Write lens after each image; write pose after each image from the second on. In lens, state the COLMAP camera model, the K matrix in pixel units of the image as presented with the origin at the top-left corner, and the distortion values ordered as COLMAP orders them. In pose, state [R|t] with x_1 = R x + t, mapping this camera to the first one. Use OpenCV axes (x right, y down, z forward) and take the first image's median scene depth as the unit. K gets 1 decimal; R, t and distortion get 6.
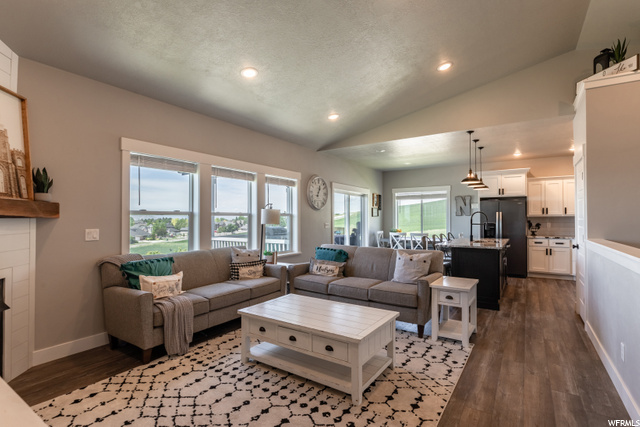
lens RADIAL K [[311.6, 0, 326.4], [0, 311.6, 214.7], [0, 0, 1]] dist [-0.004845, 0.001728]
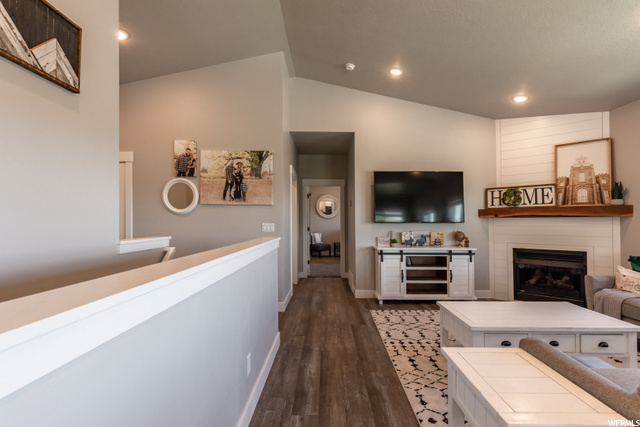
lens RADIAL K [[311.6, 0, 329.7], [0, 311.6, 219.7], [0, 0, 1]] dist [-0.004845, 0.001728]
pose [[-0.831800, -0.004106, -0.555060, 0.837593], [0.005073, 0.999875, -0.014999, 0.034155], [0.555052, -0.015293, -0.831675, 1.236137]]
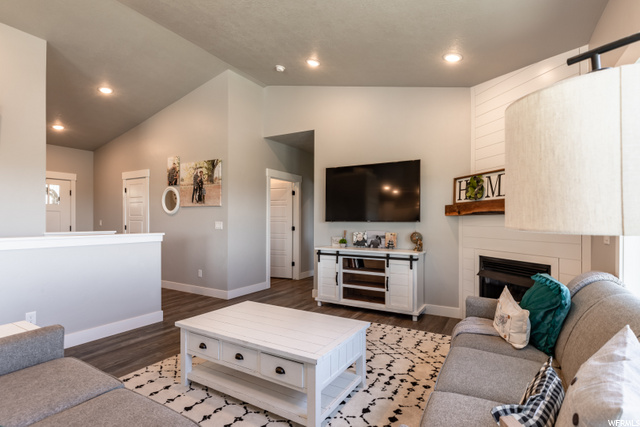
lens RADIAL K [[311.6, 0, 333.1], [0, 311.6, 226.3], [0, 0, 1]] dist [-0.004845, 0.001728]
pose [[-0.997023, -0.001311, -0.077092, -0.106680], [-0.001721, 0.999985, 0.005249, 0.041396], [0.077084, 0.005366, -0.997010, 1.559491]]
